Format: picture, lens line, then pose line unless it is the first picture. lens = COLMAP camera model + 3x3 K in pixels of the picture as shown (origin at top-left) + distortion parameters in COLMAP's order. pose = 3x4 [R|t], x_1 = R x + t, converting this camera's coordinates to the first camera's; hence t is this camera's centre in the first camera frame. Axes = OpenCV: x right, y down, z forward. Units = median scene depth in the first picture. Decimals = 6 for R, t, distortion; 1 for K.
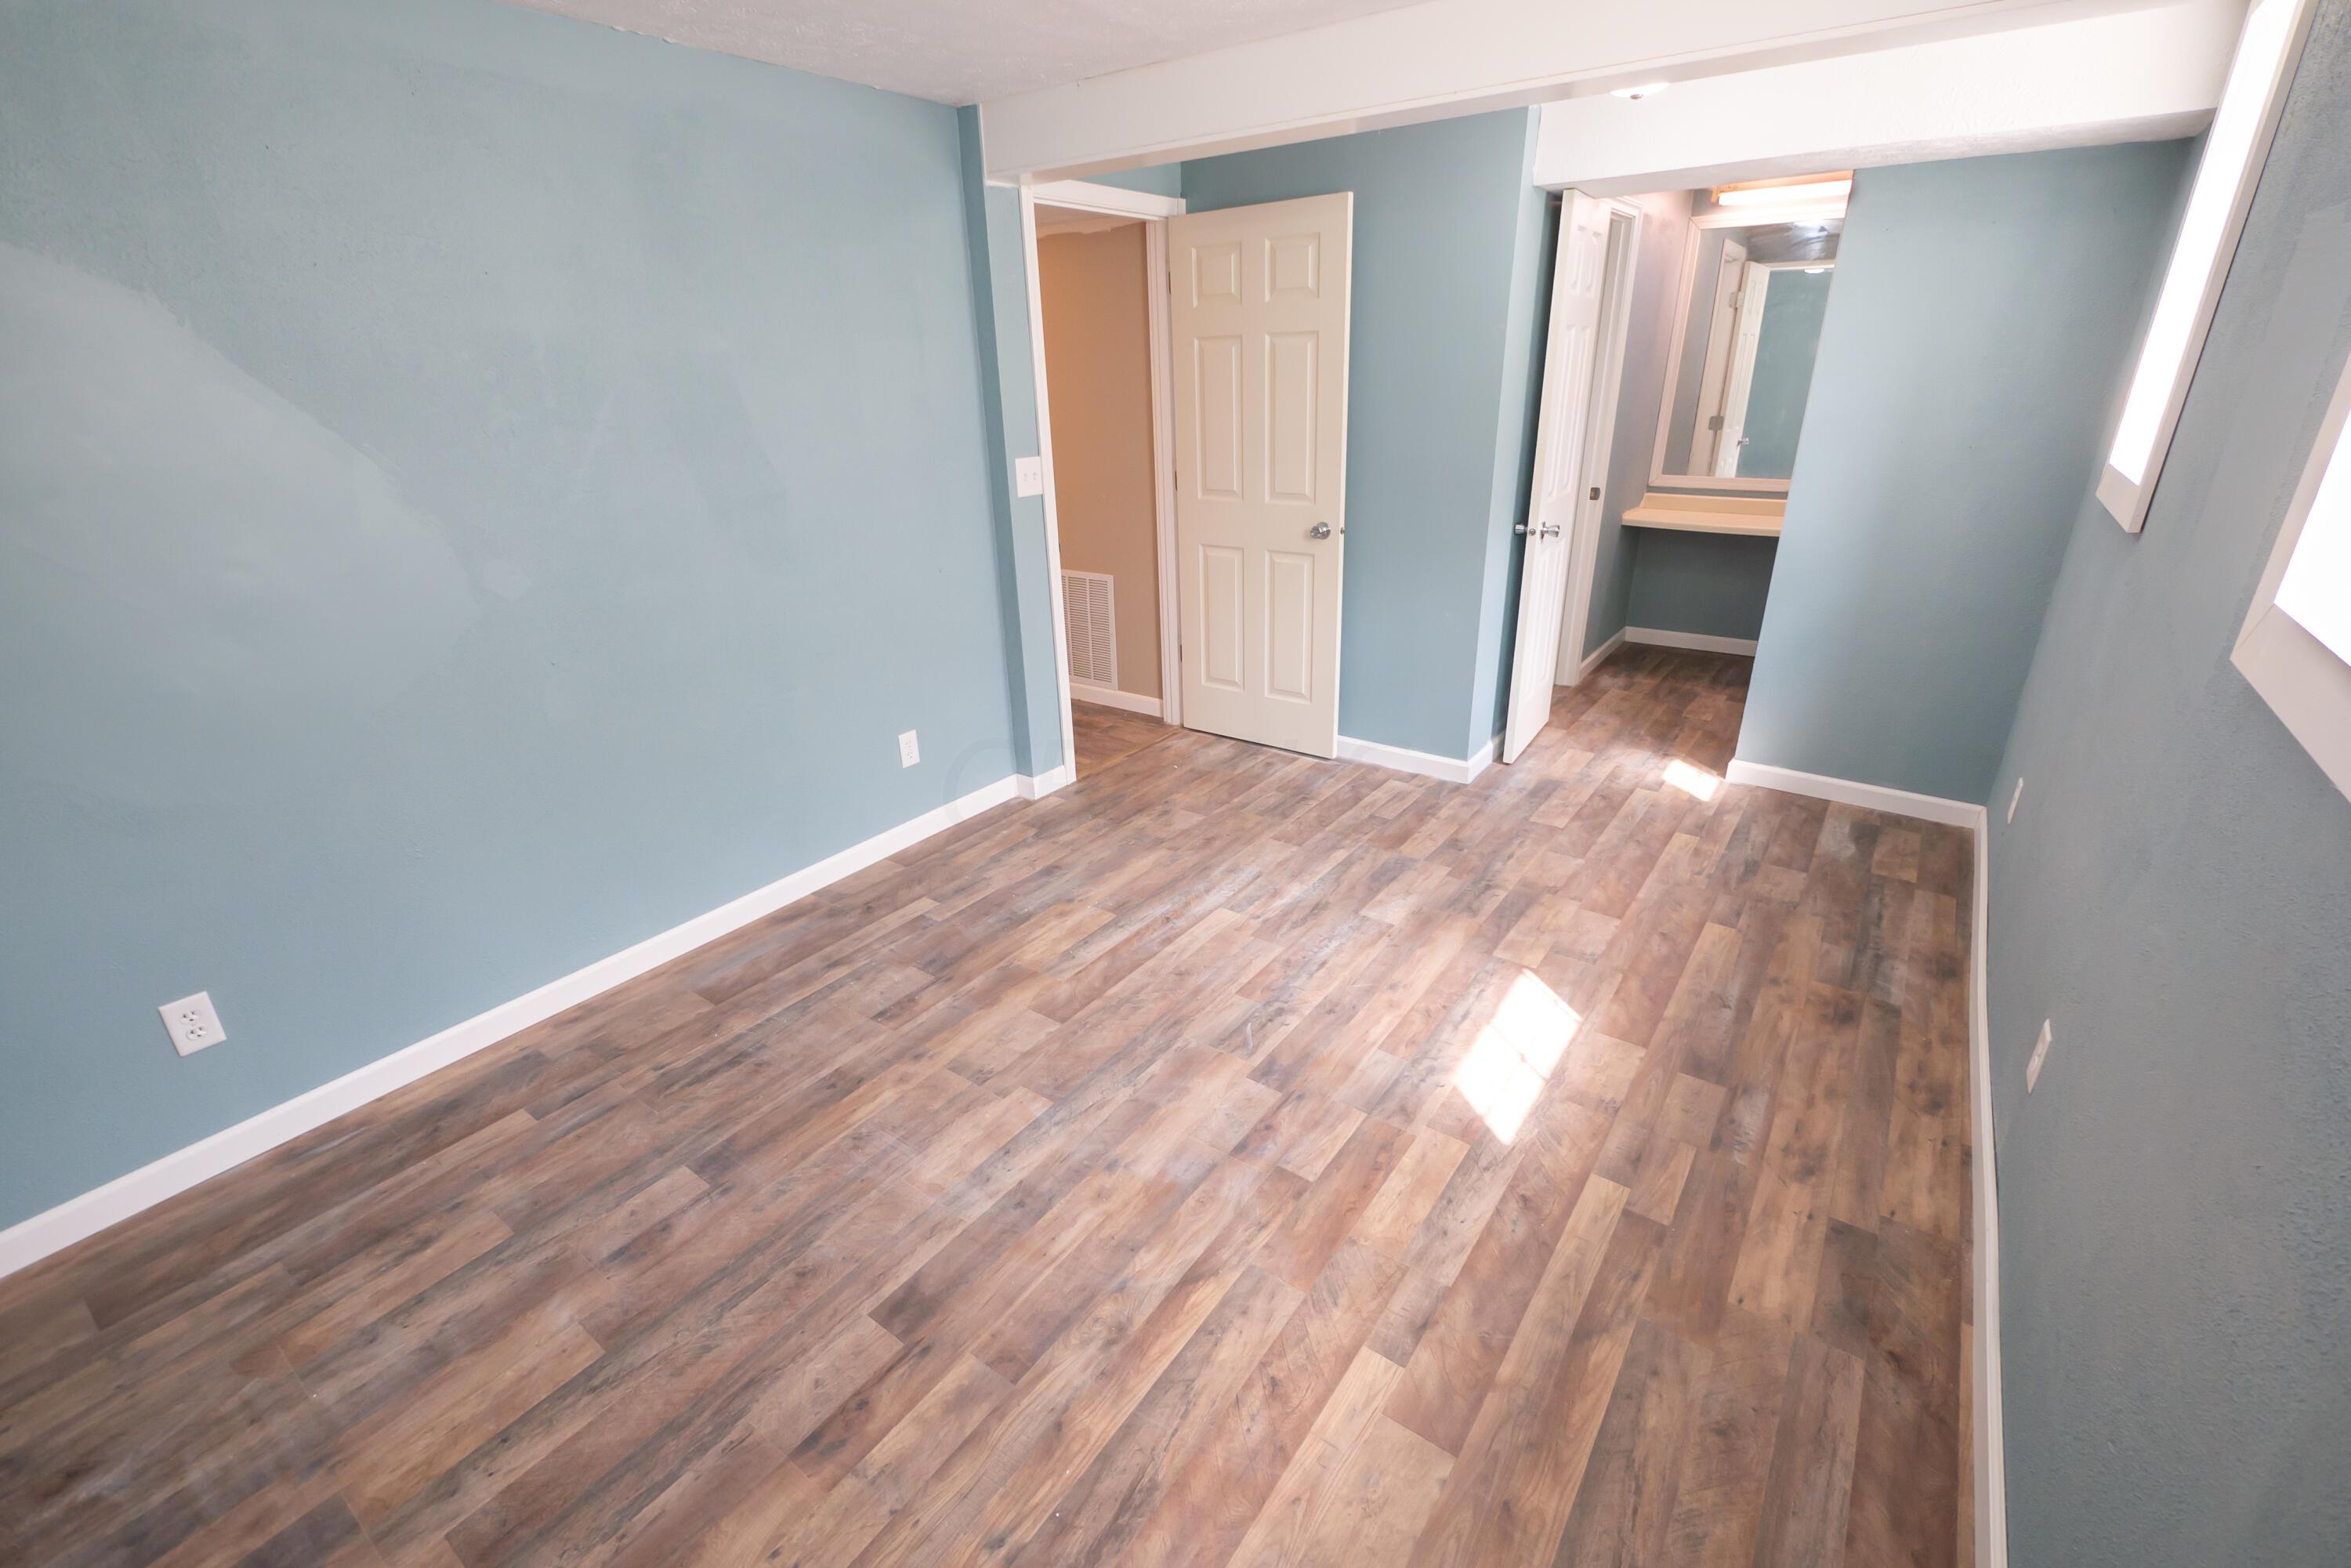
lens RADIAL K [[1006.0, 0, 1168.2], [0, 1006.0, 782.3], [0, 0, 1]] dist [-0.010325, 0.001073]
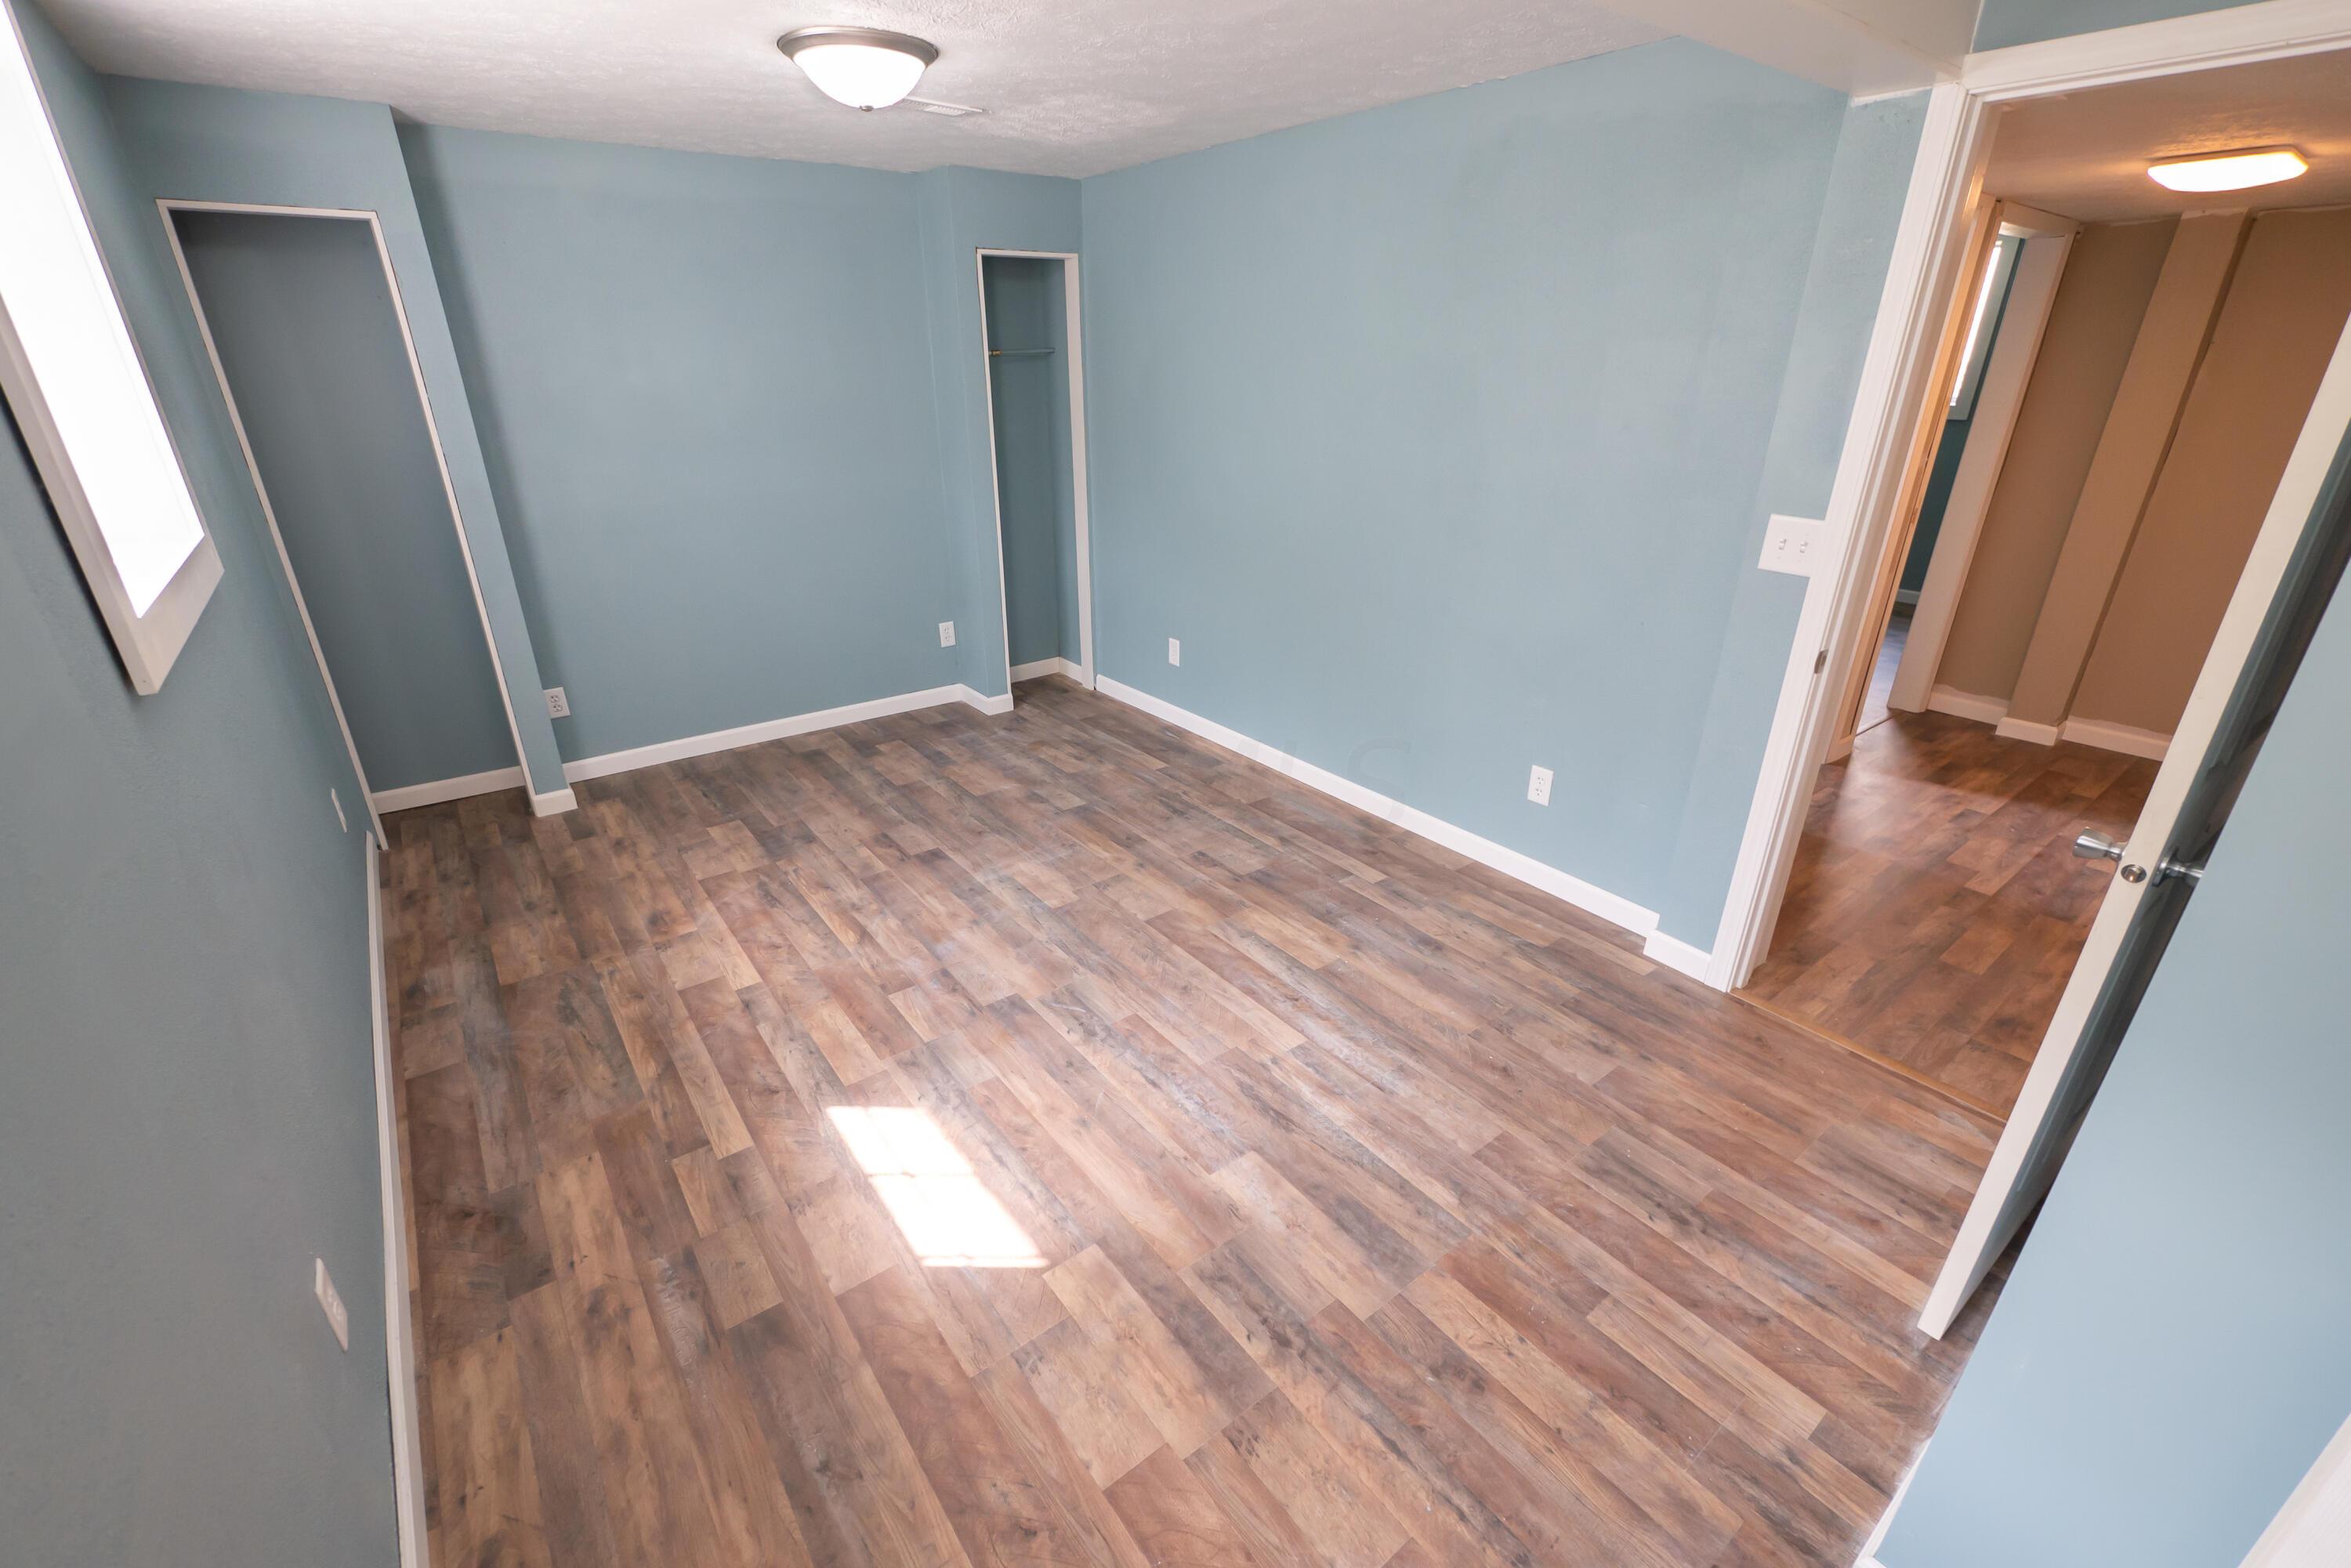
lens RADIAL K [[1006.0, 0, 1168.2], [0, 1006.0, 782.3], [0, 0, 1]] dist [-0.010325, 0.001073]
pose [[-0.289000, 0.399851, -0.869827, 0.876474], [-0.360959, 0.796025, 0.485853, -0.491967], [0.886672, 0.454383, -0.085721, 1.067924]]
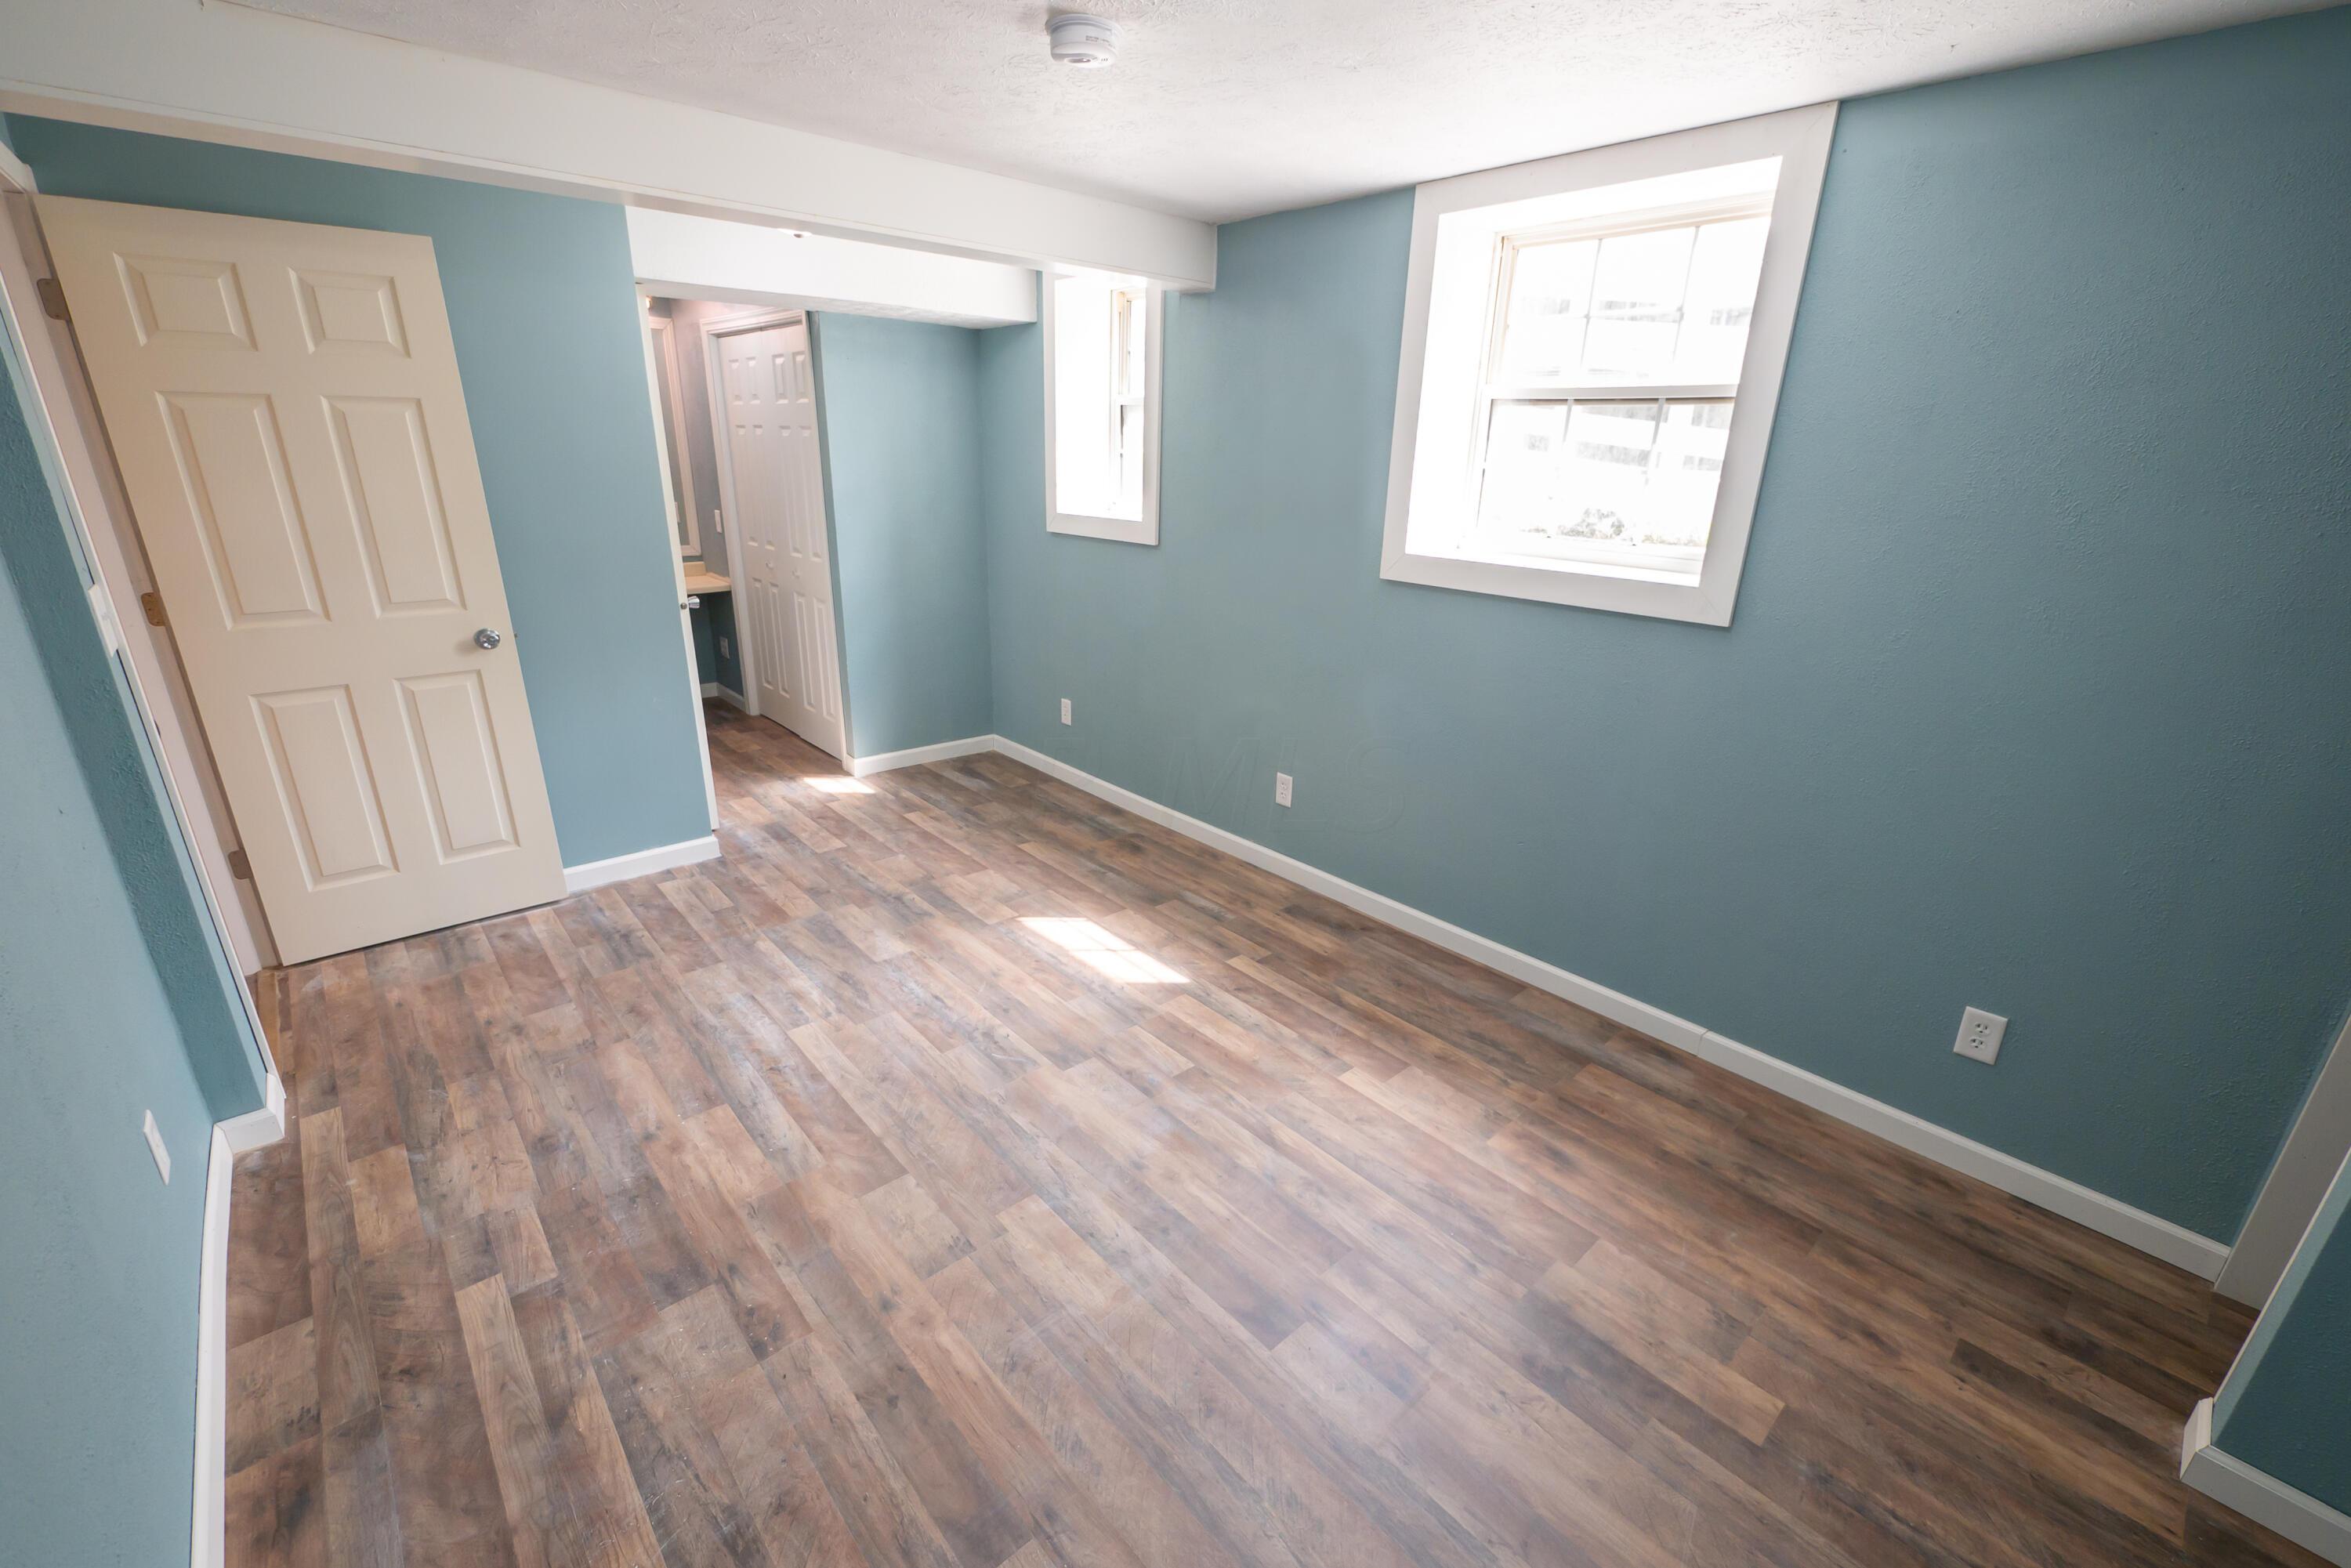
lens RADIAL K [[986.5, 0, 1167.3], [0, 986.5, 773.9], [0, 0, 1]] dist [-0.010023, 0.000291]
pose [[0.213464, -0.283365, 0.934953, -0.774421], [0.348876, 0.916020, 0.197973, -0.174066], [-0.912534, 0.283922, 0.294396, 0.445827]]
